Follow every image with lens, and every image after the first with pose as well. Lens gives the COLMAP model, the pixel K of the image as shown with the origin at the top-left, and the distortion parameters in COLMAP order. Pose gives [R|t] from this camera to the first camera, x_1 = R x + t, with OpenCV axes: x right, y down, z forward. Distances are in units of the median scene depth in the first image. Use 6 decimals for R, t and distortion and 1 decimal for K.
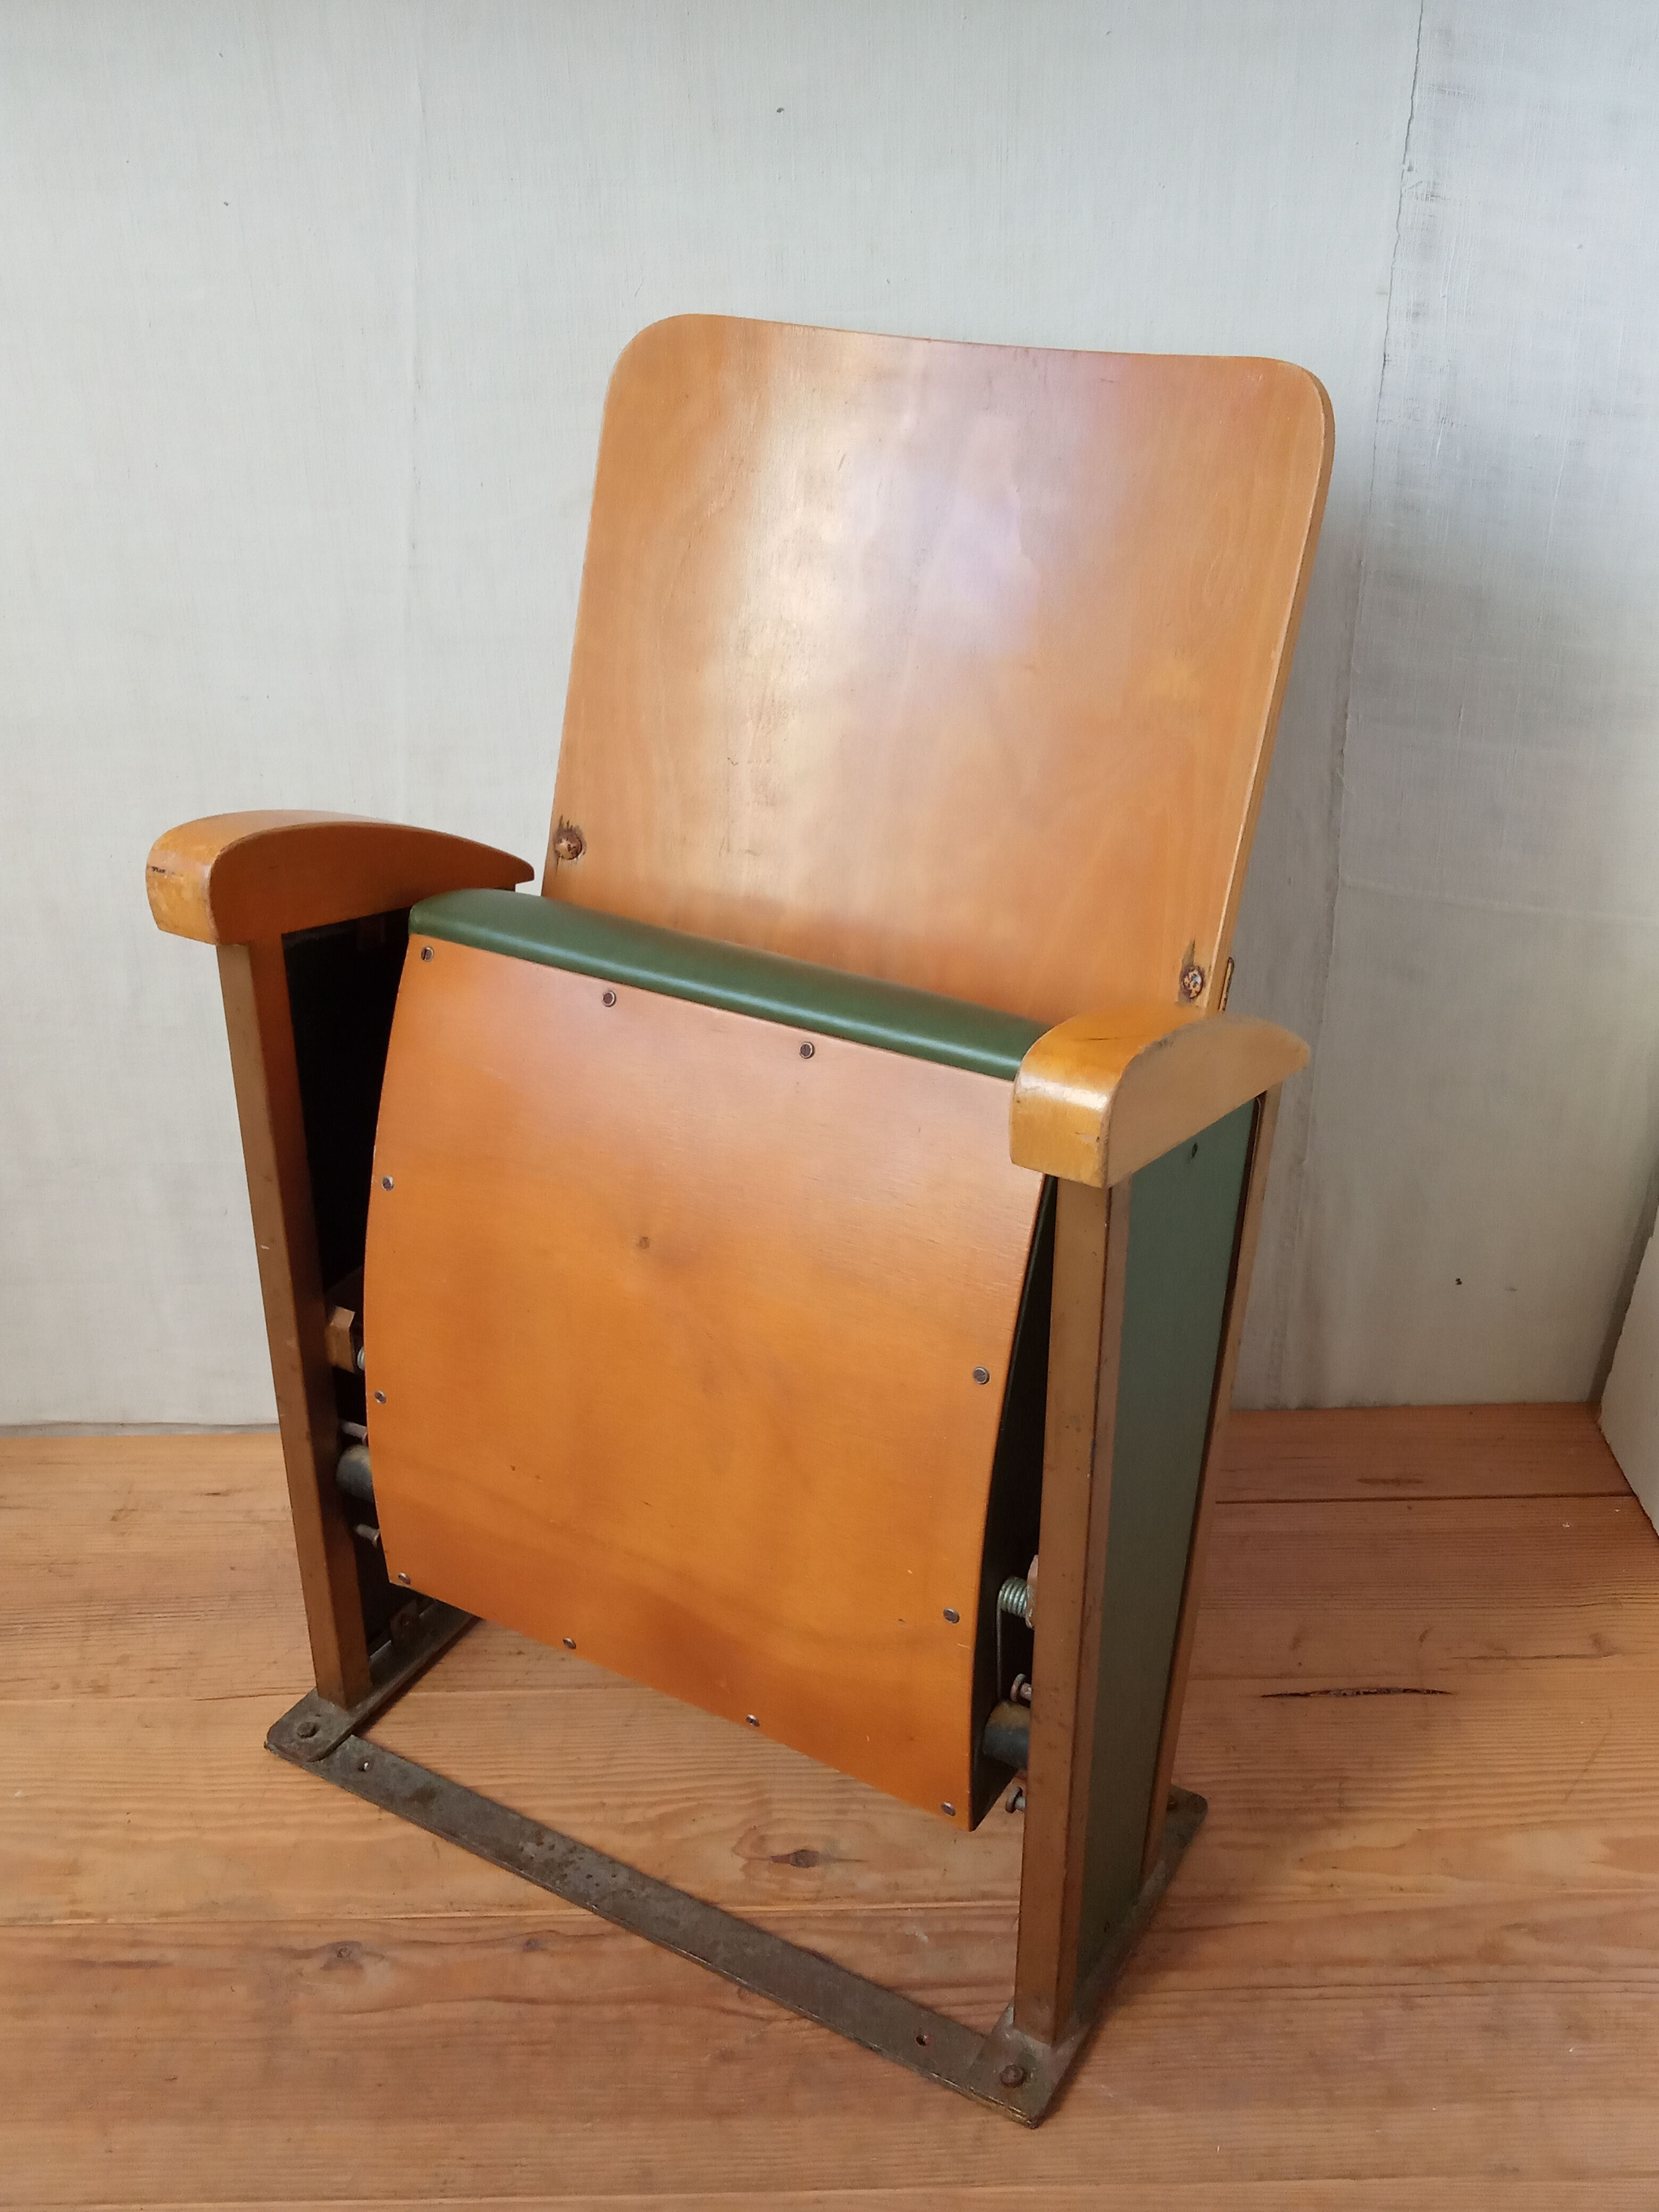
lens RADIAL K [[2127.1, 0, 830.7], [0, 2127.1, 1106.6], [0, 0, 1]] dist [-0.014559, 0.000000]
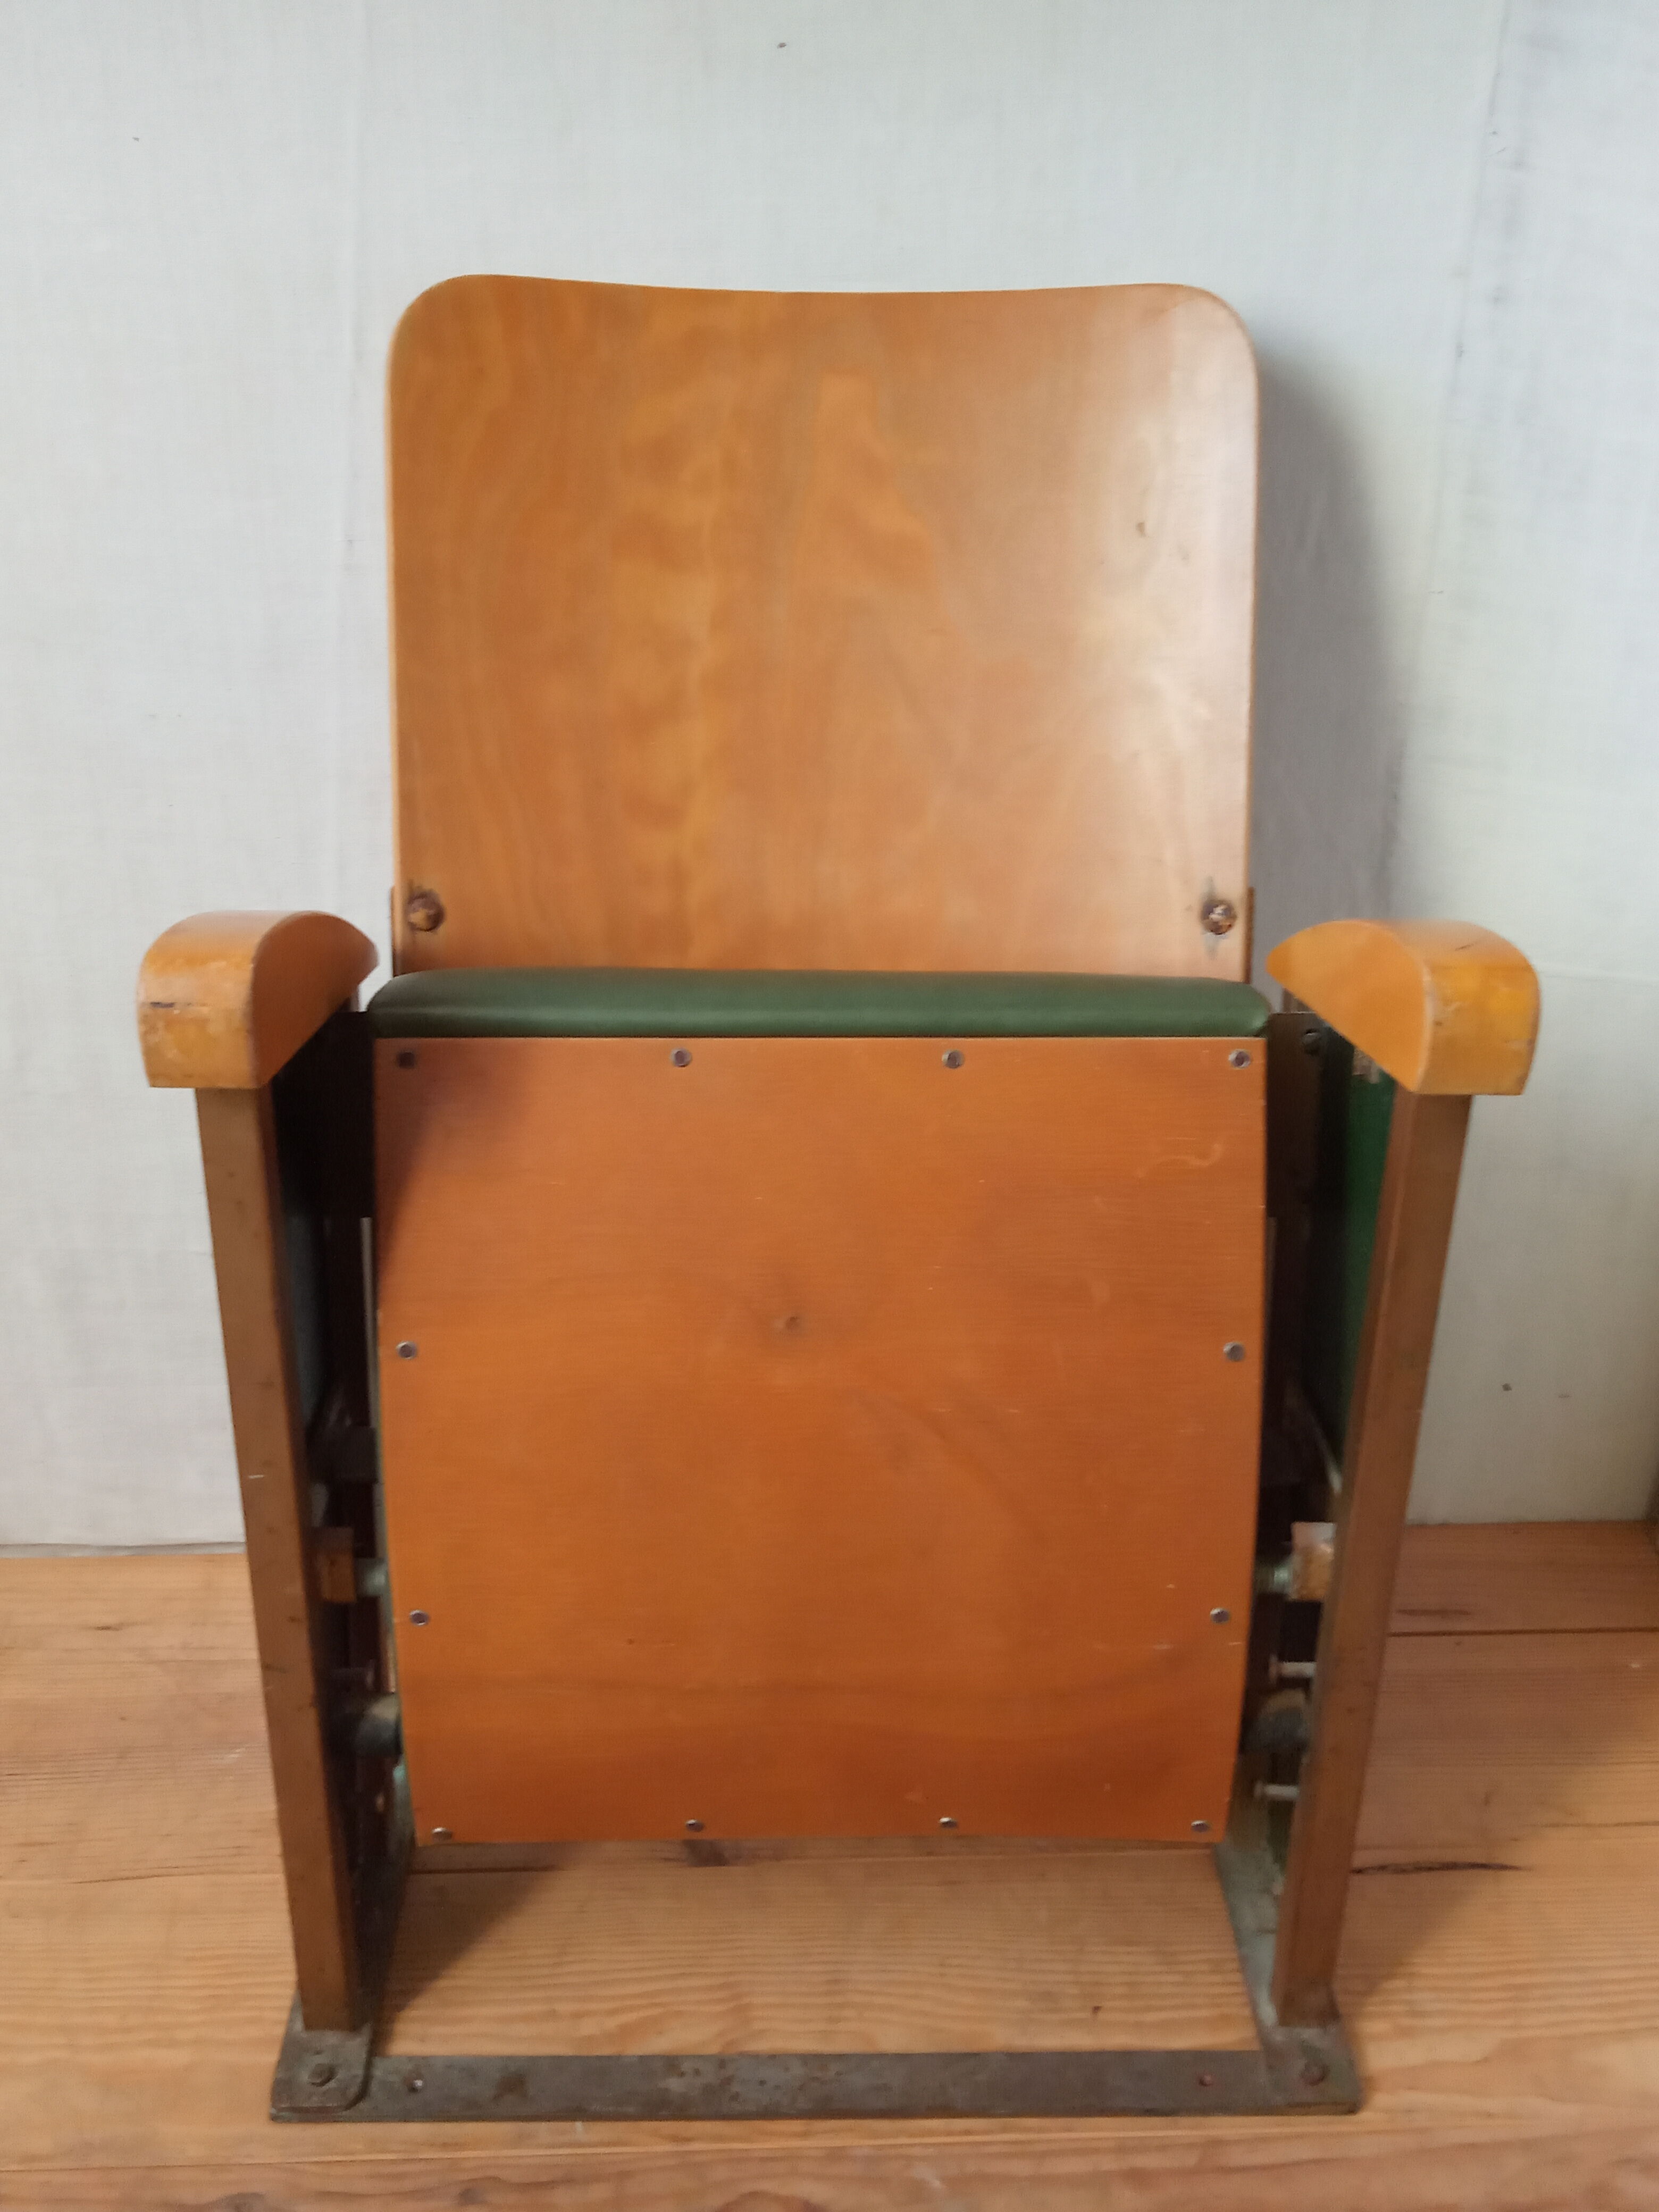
lens RADIAL K [[2127.1, 0, 839.1], [0, 2127.1, 1106.5], [0, 0, 1]] dist [-0.014559, 0.000000]
pose [[0.999239, 0.007617, 0.038252, -0.028970], [-0.006604, 0.999626, -0.026537, -0.013800], [-0.038440, 0.026264, 0.998916, 0.141150]]
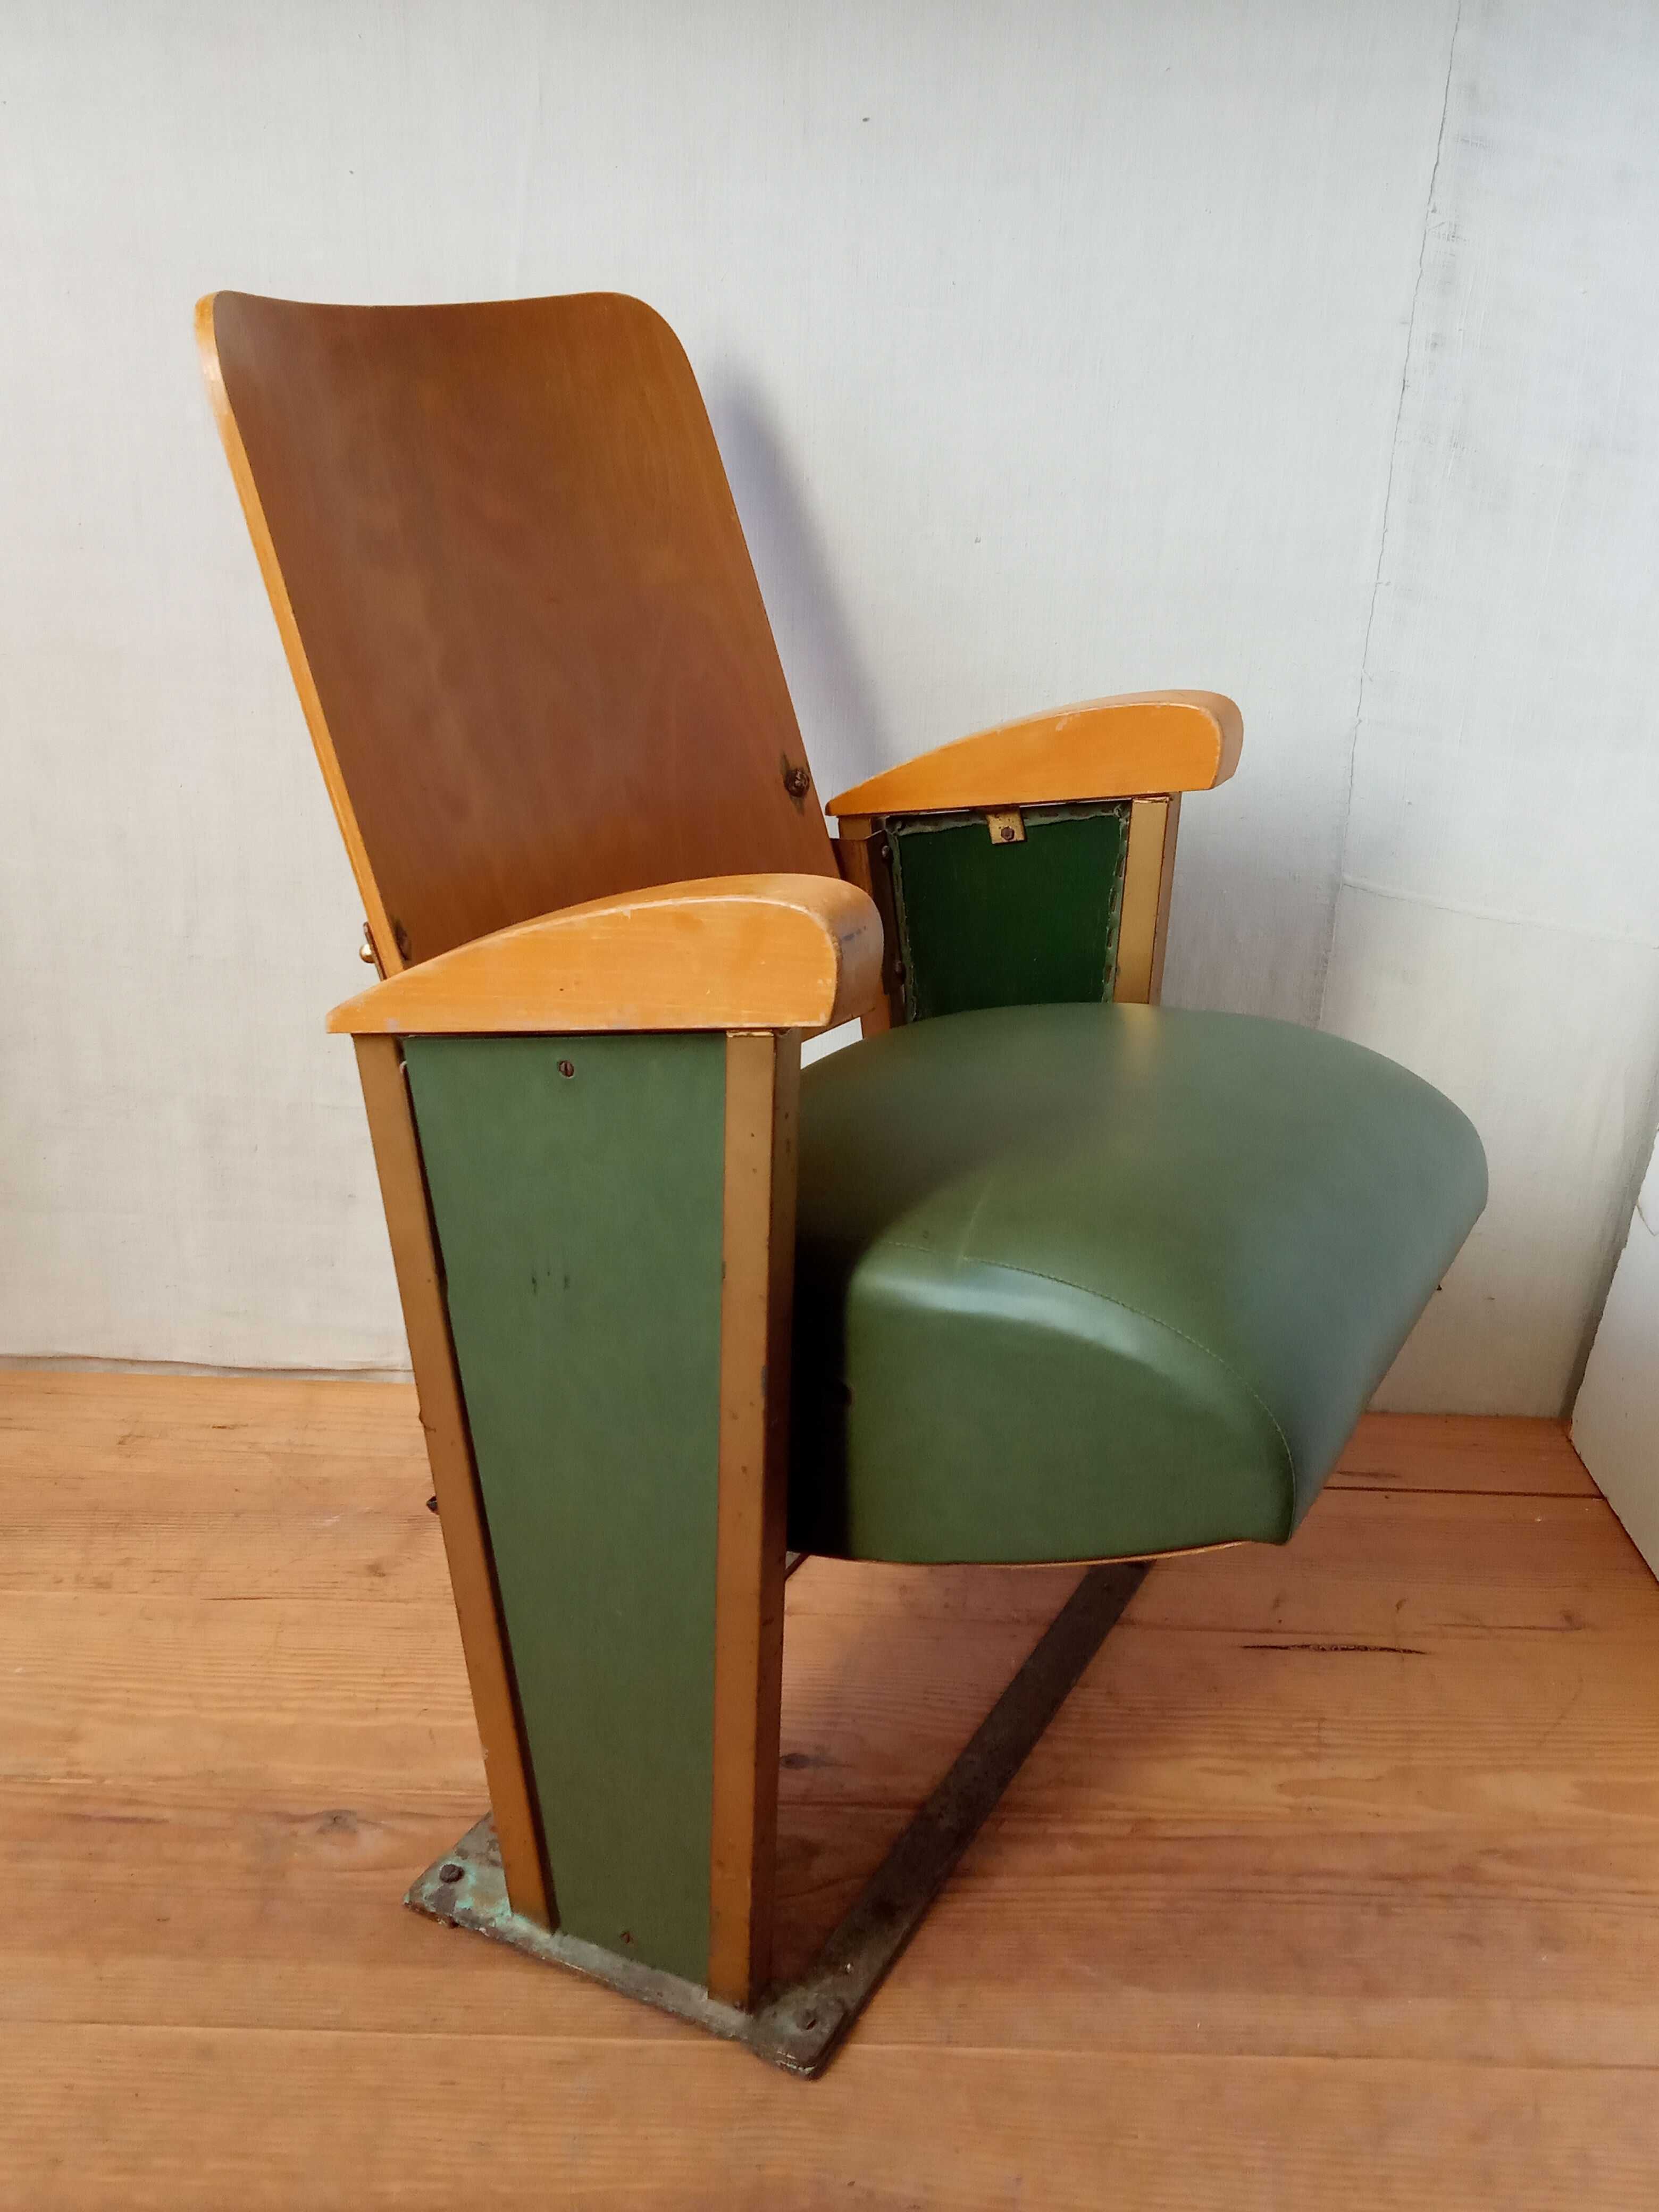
lens RADIAL K [[2127.1, 0, 823.2], [0, 2127.1, 1102.0], [0, 0, 1]] dist [-0.014559, 0.000000]
pose [[0.998266, 0.057028, 0.014588, -0.031691], [-0.055420, 0.994066, -0.093603, 0.135034], [-0.019840, 0.092632, 0.995503, -0.043402]]
